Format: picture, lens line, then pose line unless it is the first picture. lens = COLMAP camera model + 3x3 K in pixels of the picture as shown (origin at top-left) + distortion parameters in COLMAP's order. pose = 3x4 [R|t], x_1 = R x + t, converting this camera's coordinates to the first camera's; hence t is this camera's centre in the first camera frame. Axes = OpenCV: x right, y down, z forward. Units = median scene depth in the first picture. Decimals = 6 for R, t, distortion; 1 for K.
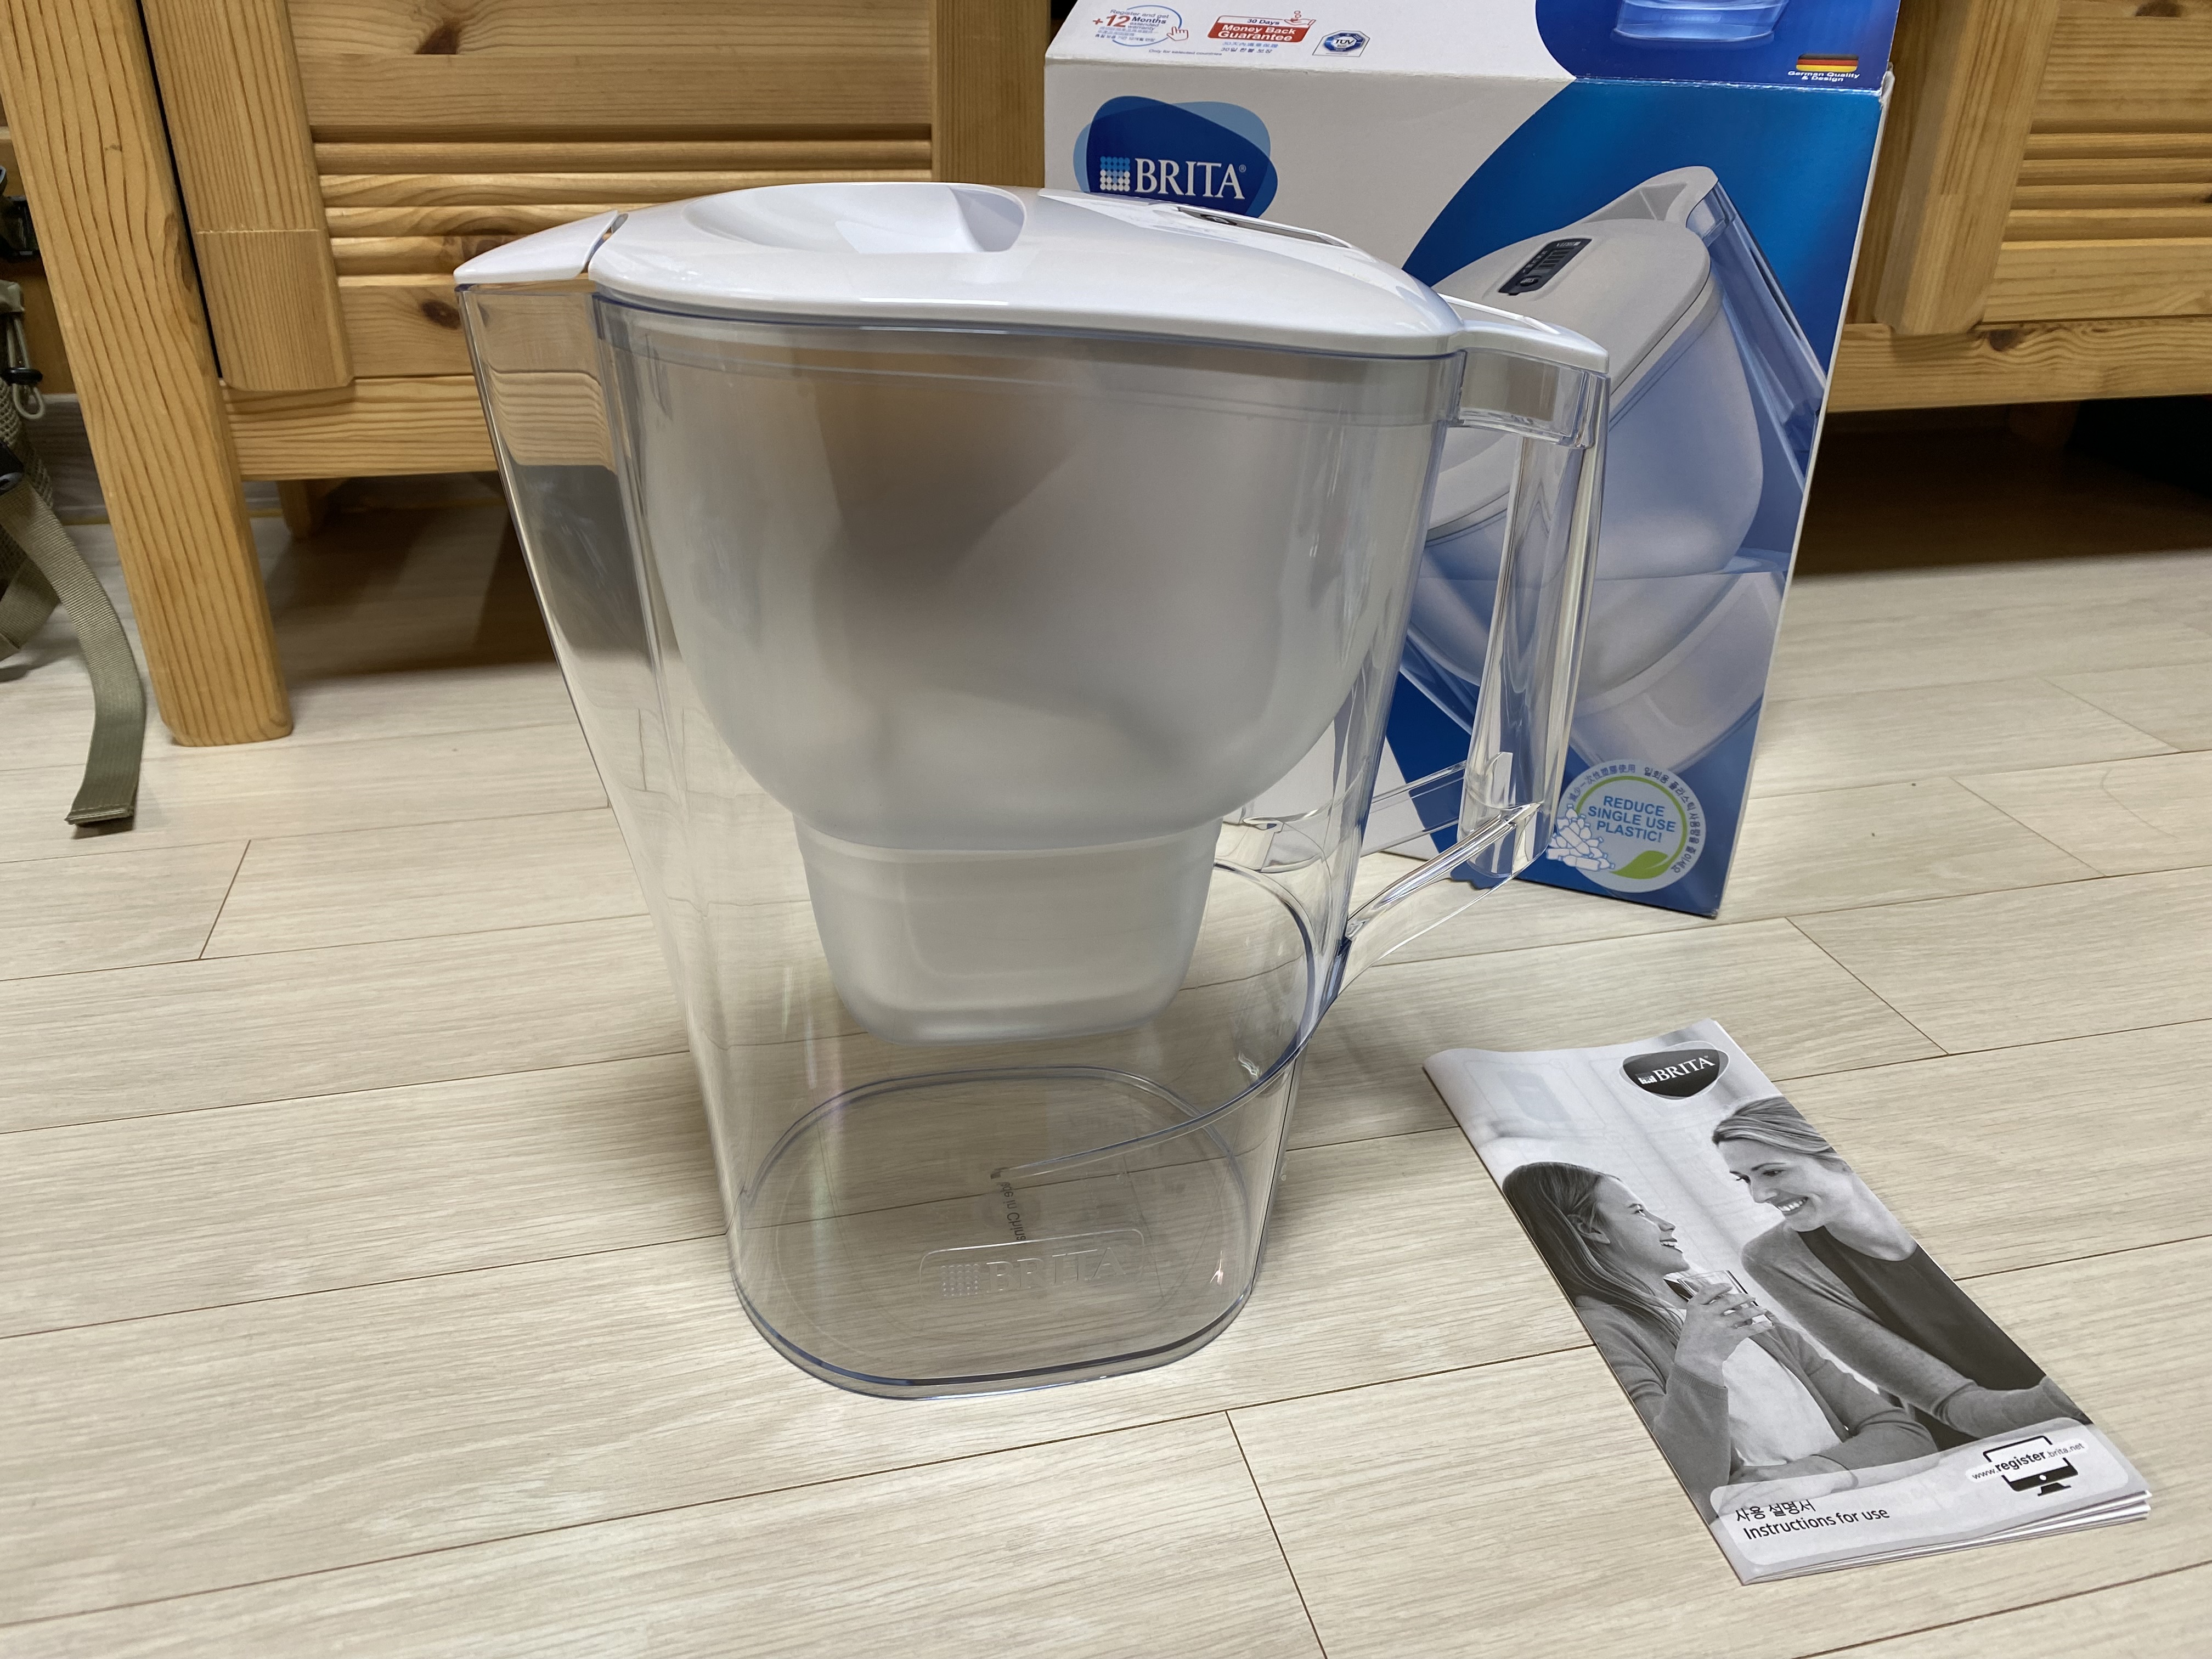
lens RADIAL K [[1661.7, 0, 1112.8], [0, 1661.7, 833.7], [0, 0, 1]] dist [-0.006530, -0.006271]
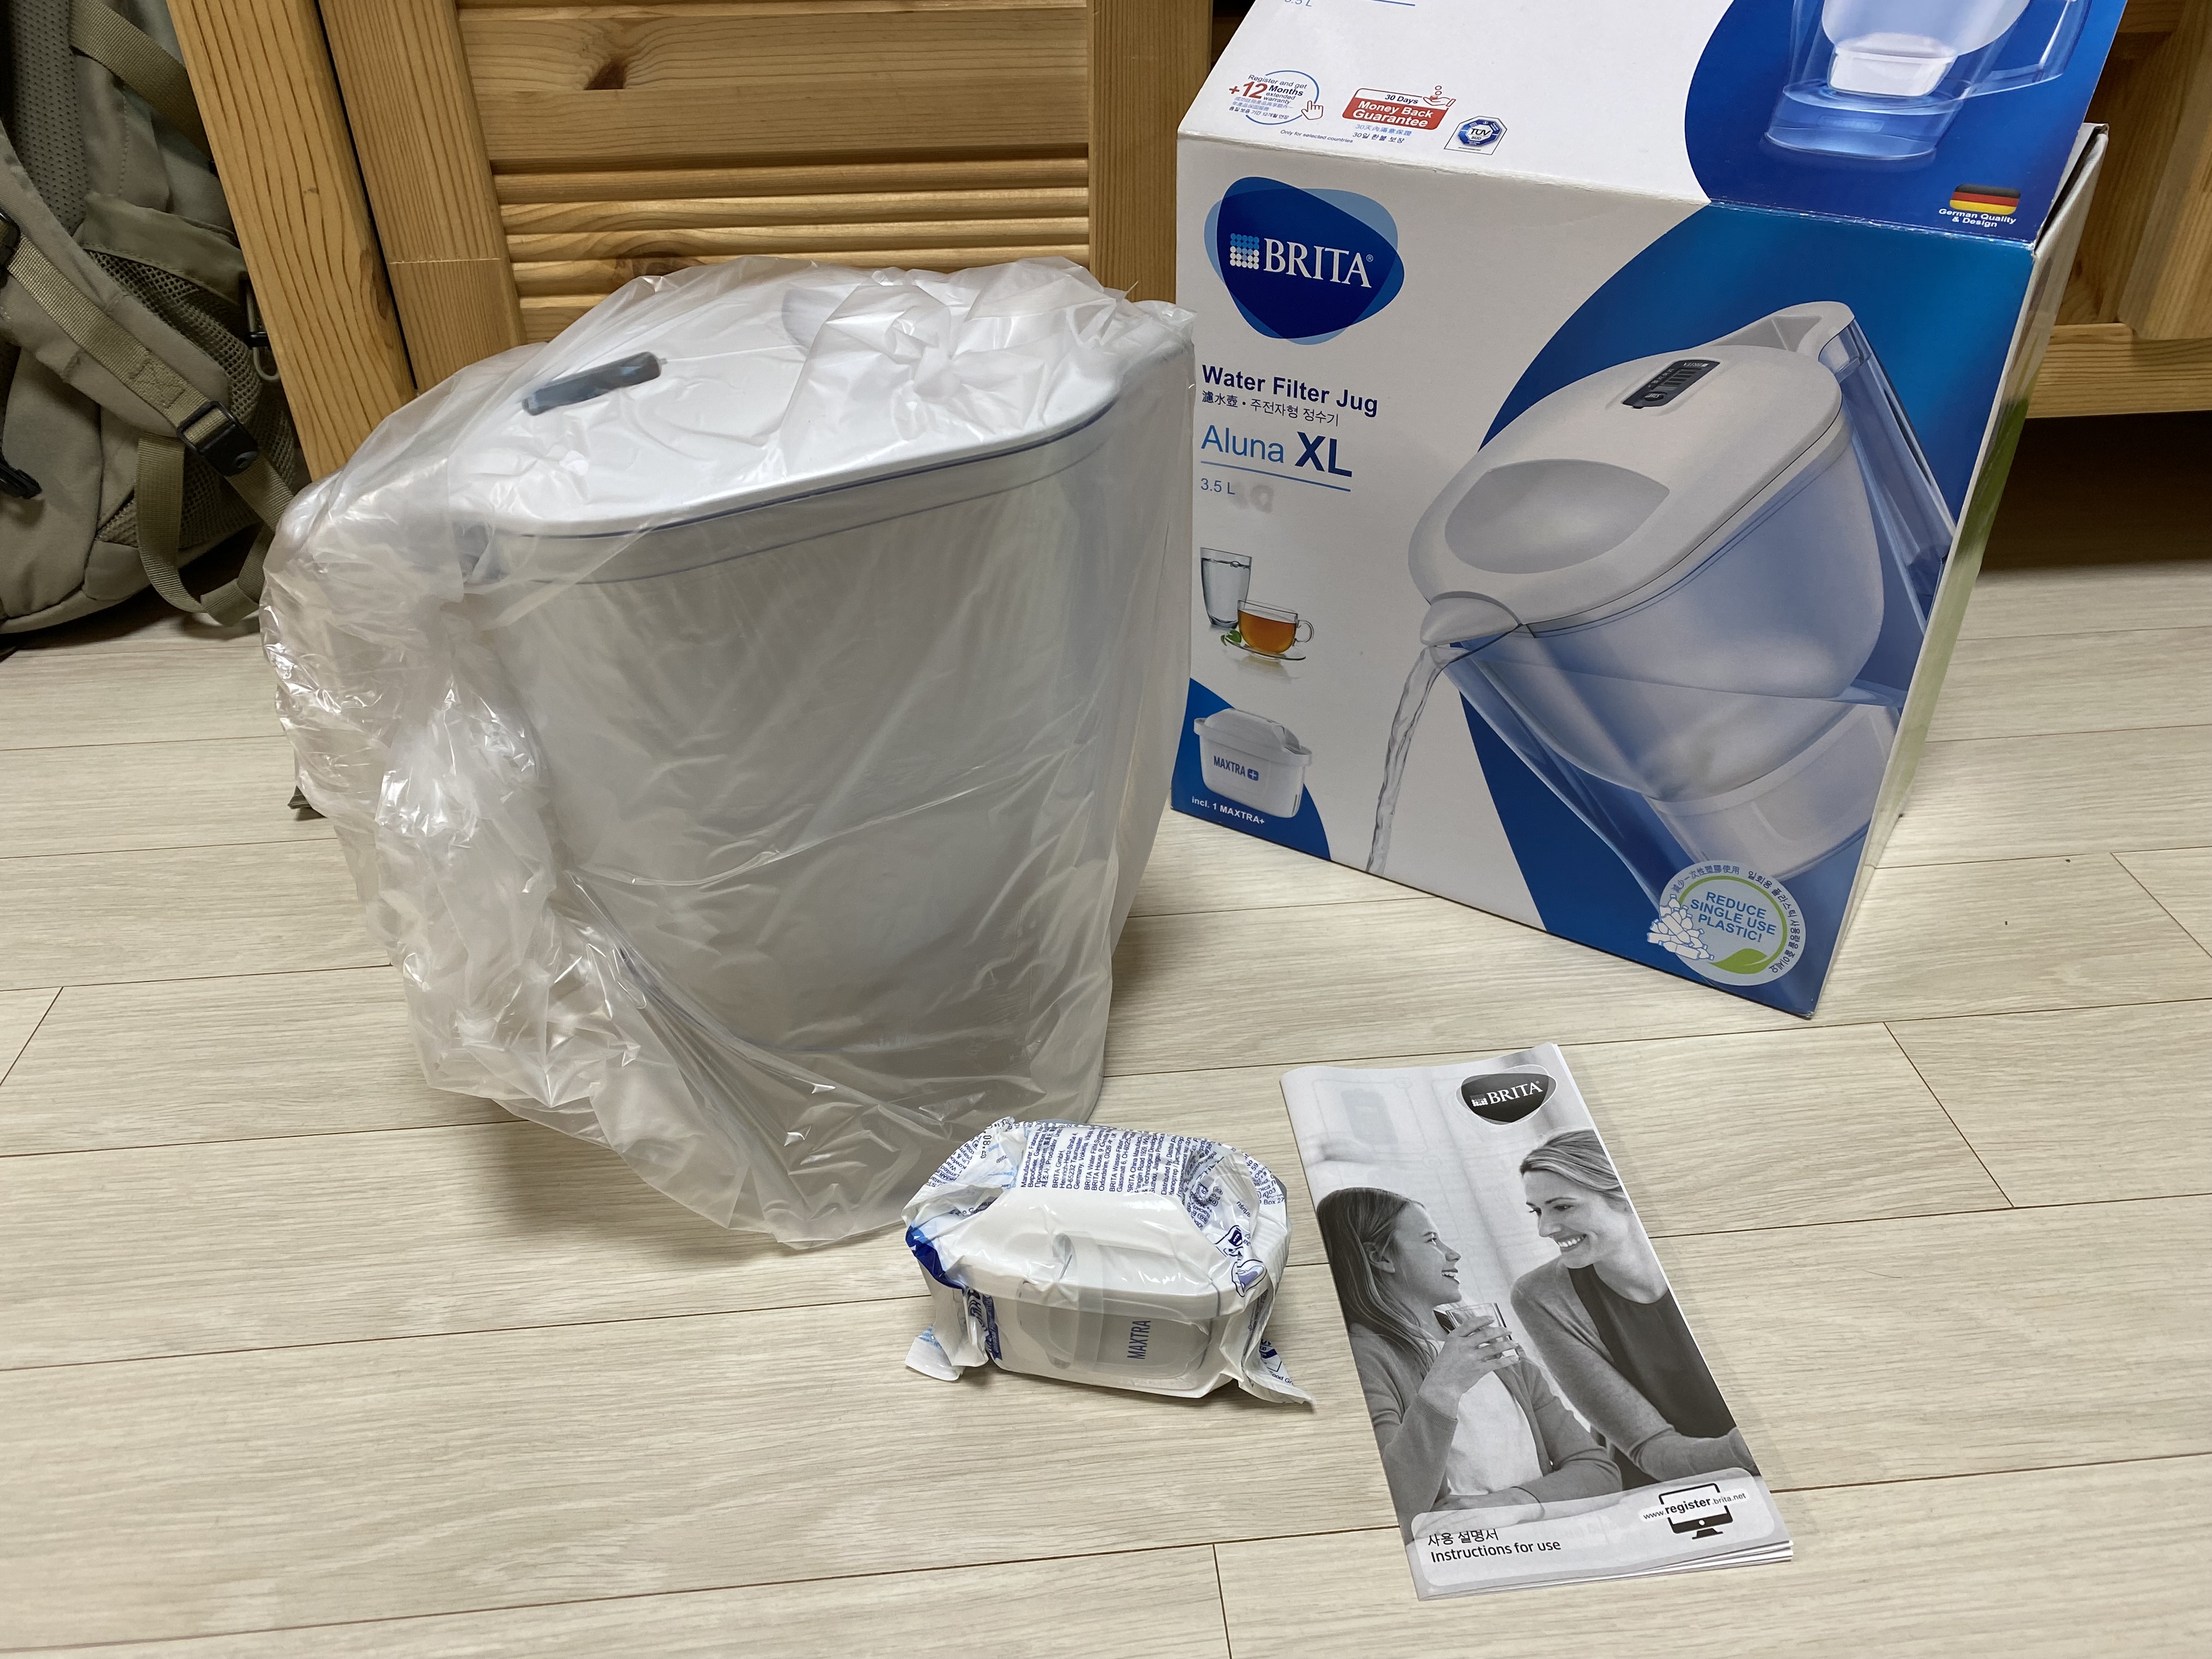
lens RADIAL K [[1661.7, 0, 1144.5], [0, 1661.7, 824.6], [0, 0, 1]] dist [-0.006530, -0.006271]
pose [[0.989053, 0.066048, -0.131953, 0.102509], [-0.047571, 0.989209, 0.138574, -0.208562], [0.139682, -0.130780, 0.981522, -0.023337]]
